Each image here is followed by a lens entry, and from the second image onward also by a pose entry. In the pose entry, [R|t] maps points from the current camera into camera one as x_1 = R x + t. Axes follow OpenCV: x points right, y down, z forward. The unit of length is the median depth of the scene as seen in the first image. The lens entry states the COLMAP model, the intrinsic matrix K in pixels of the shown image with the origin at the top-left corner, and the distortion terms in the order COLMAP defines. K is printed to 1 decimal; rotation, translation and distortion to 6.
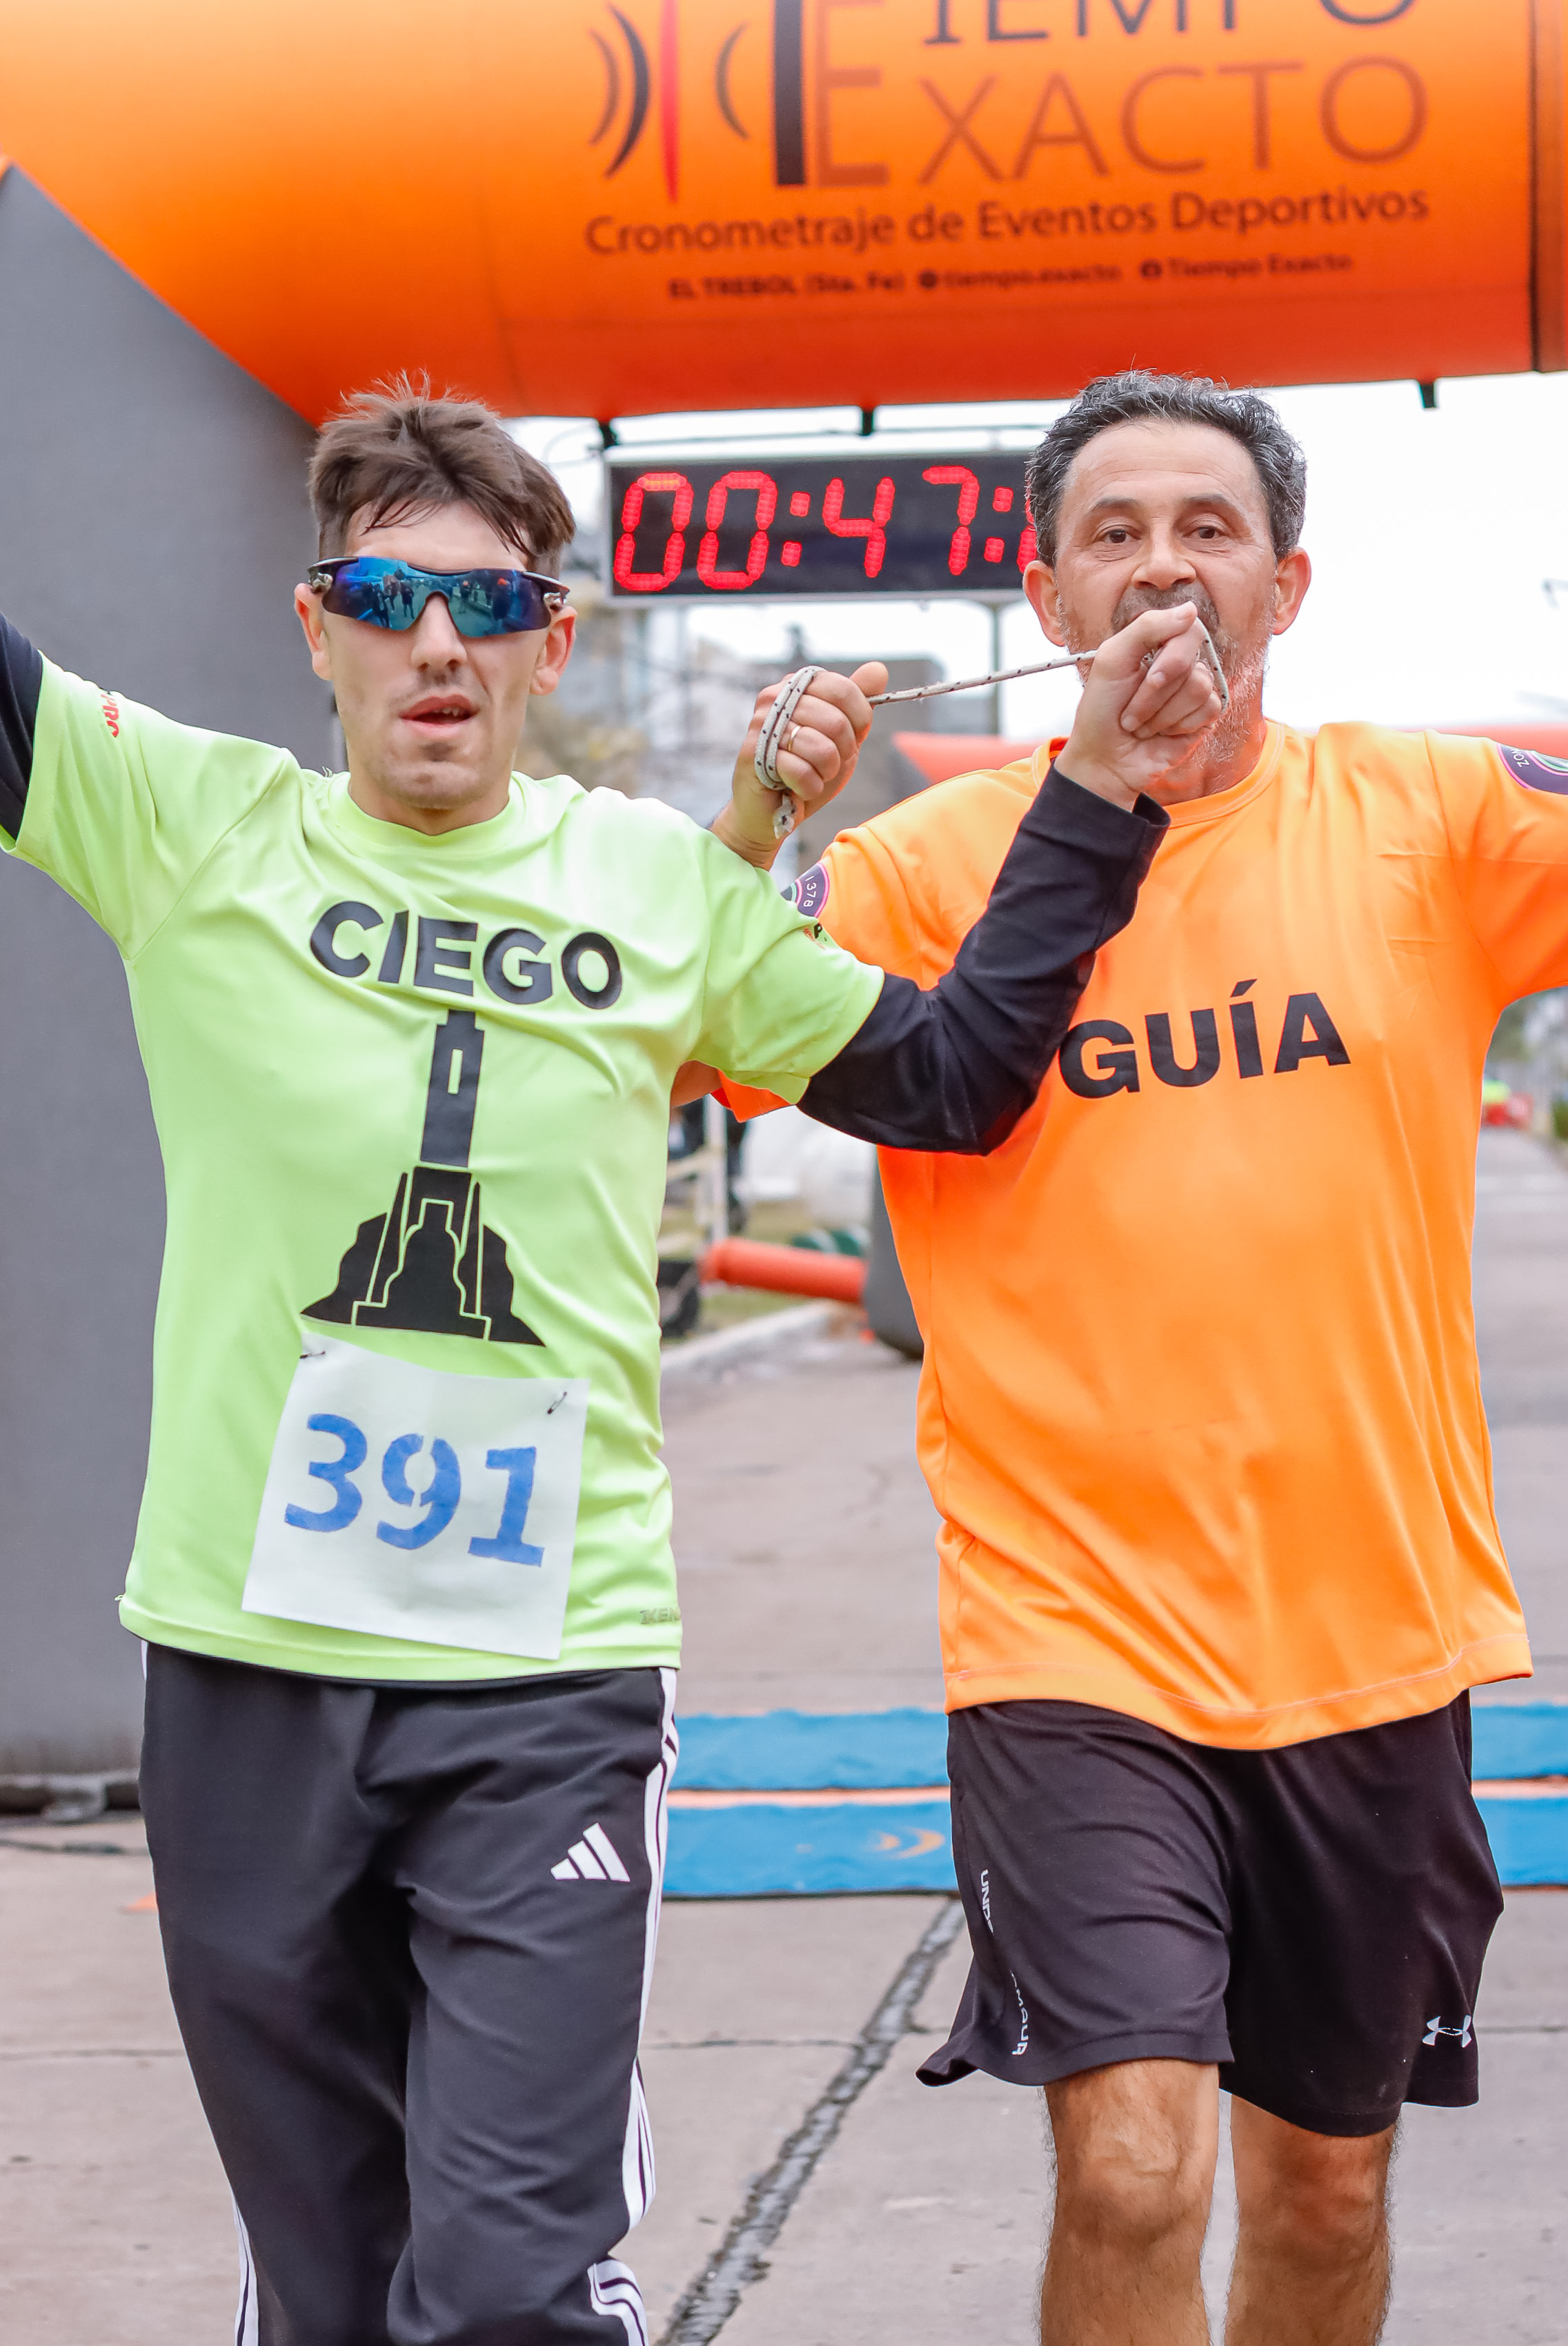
lens RADIAL K [[5593.5, 0, 805.1], [0, 5593.5, 1223.4], [0, 0, 1]] dist [-0.007459, 0.000000]
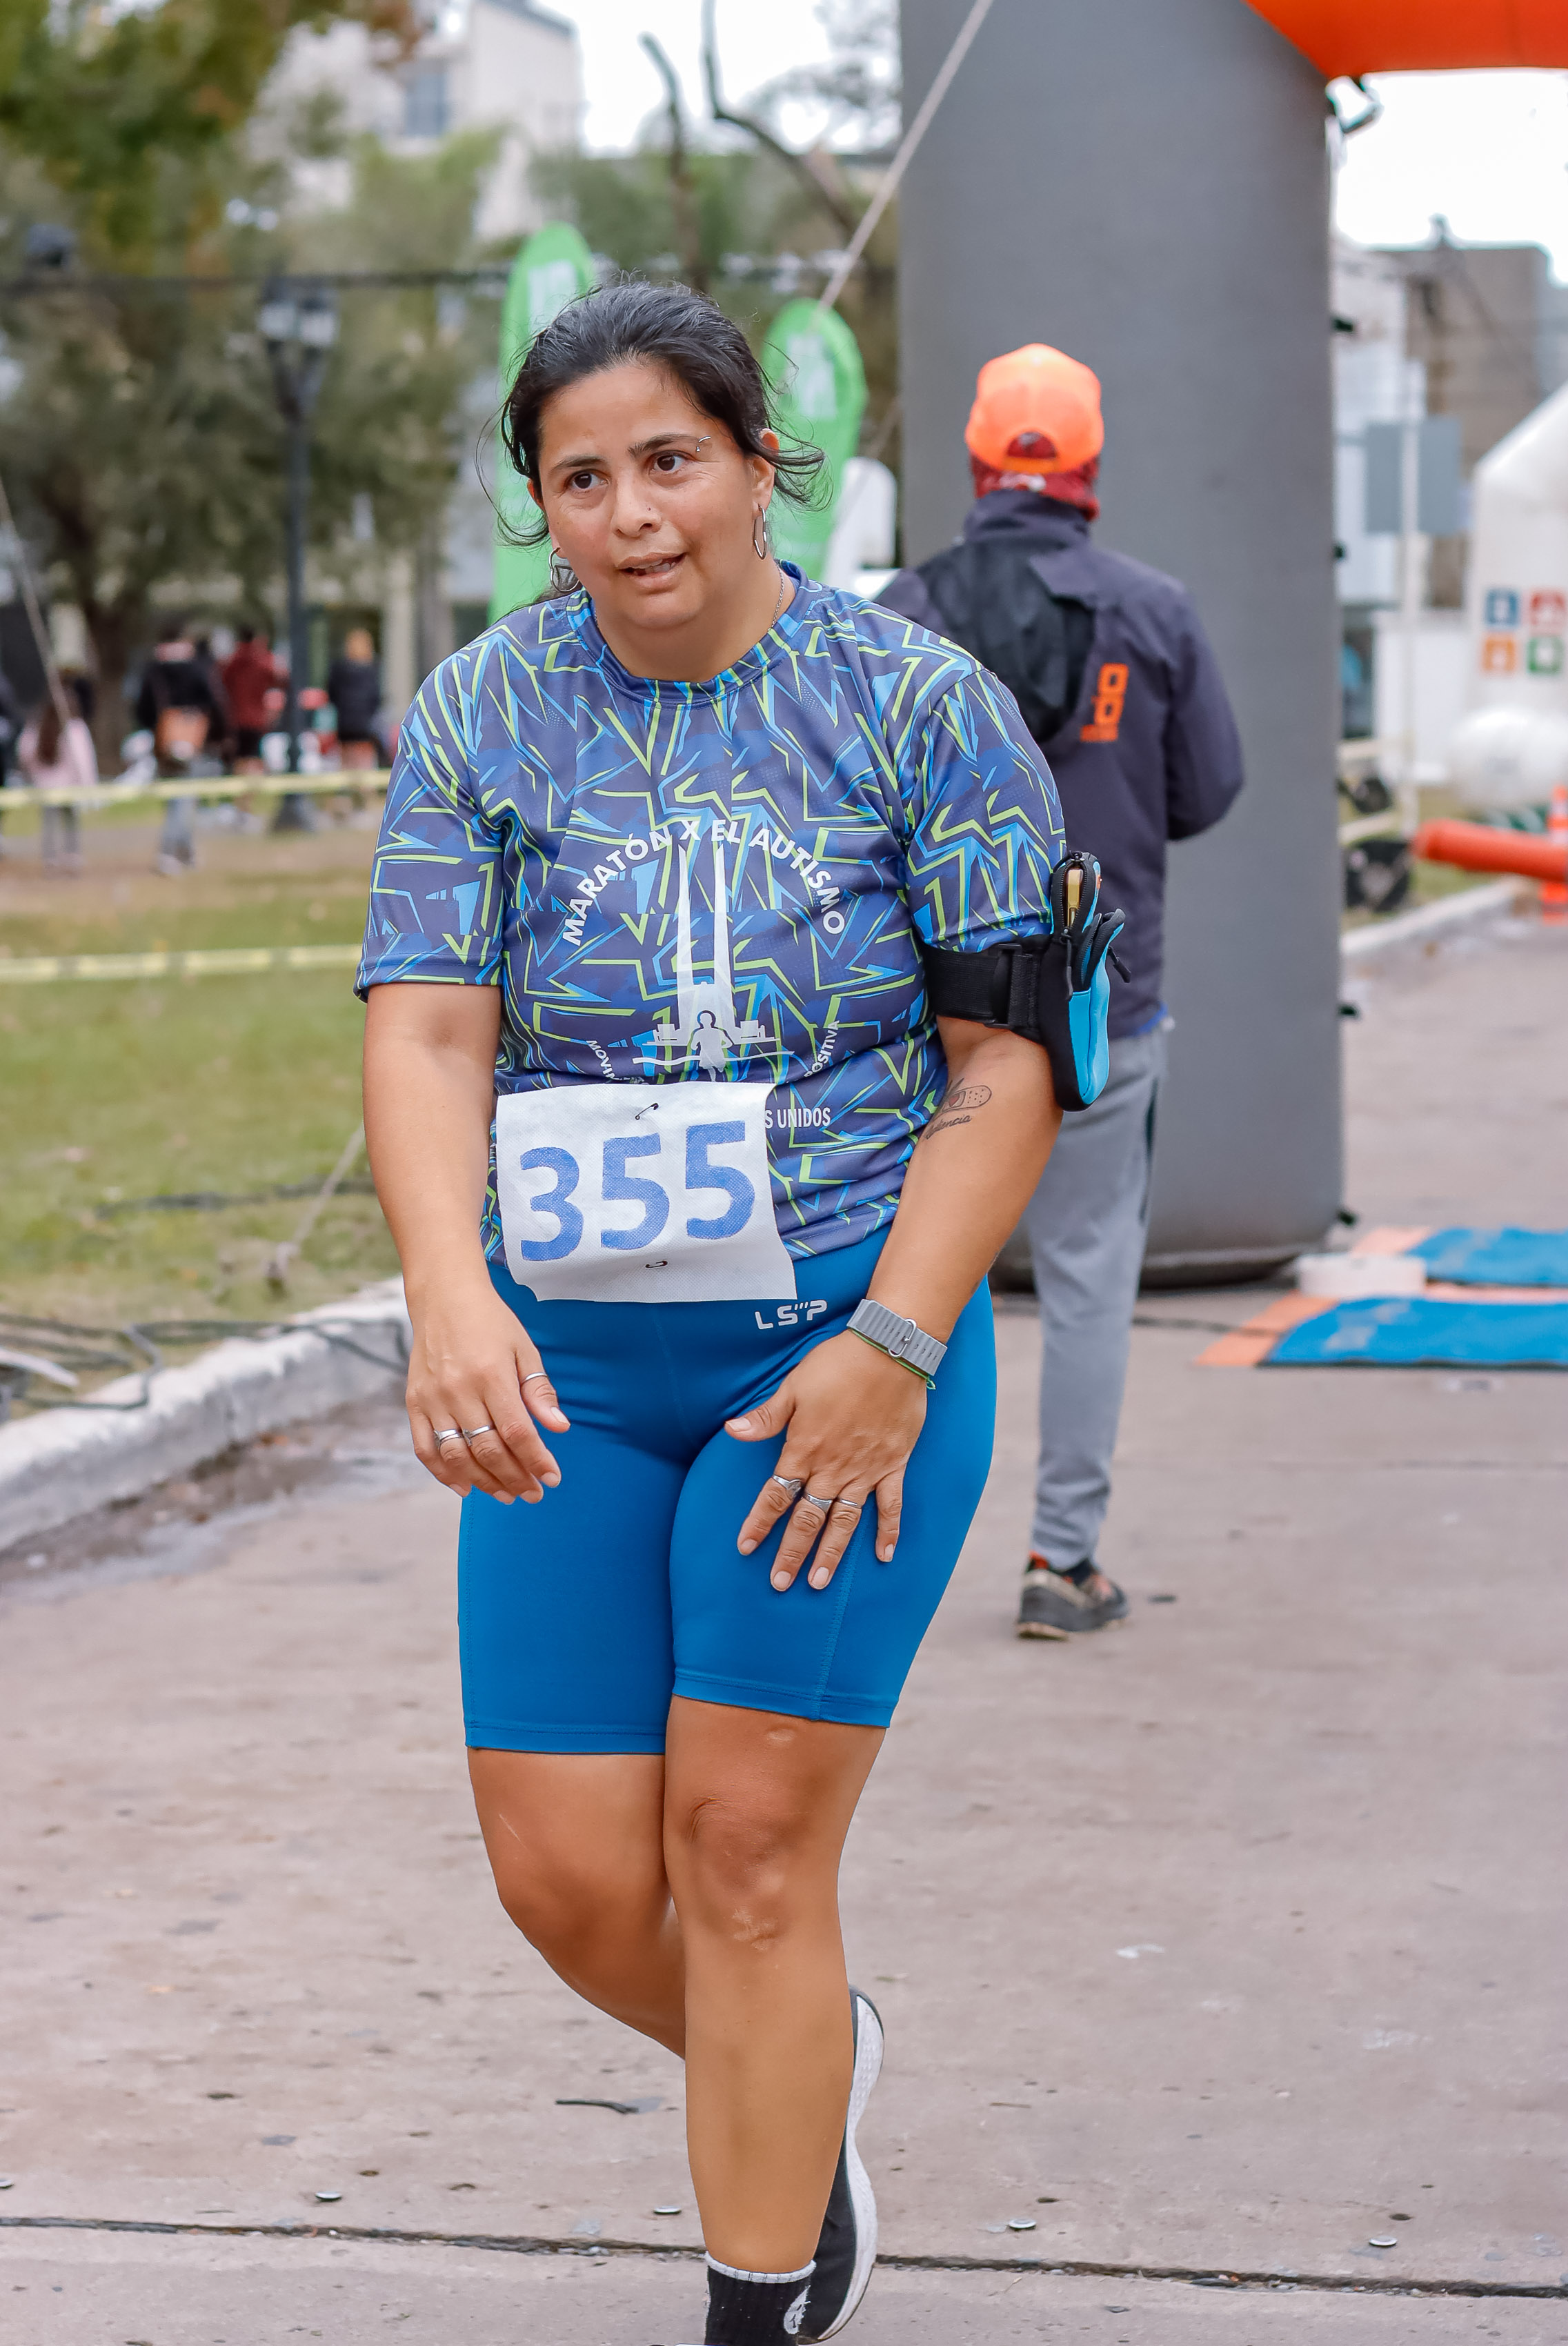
lens RADIAL K [[5593.5, 0, 721.8], [0, 5593.5, 1246.1], [0, 0, 1]] dist [-0.007459, 0.000000]
pose [[0.993635, 0.026147, -0.109573, -0.082944], [-0.017524, 0.996726, 0.078930, 0.006201], [0.111278, -0.076507, 0.990840, -0.157395]]
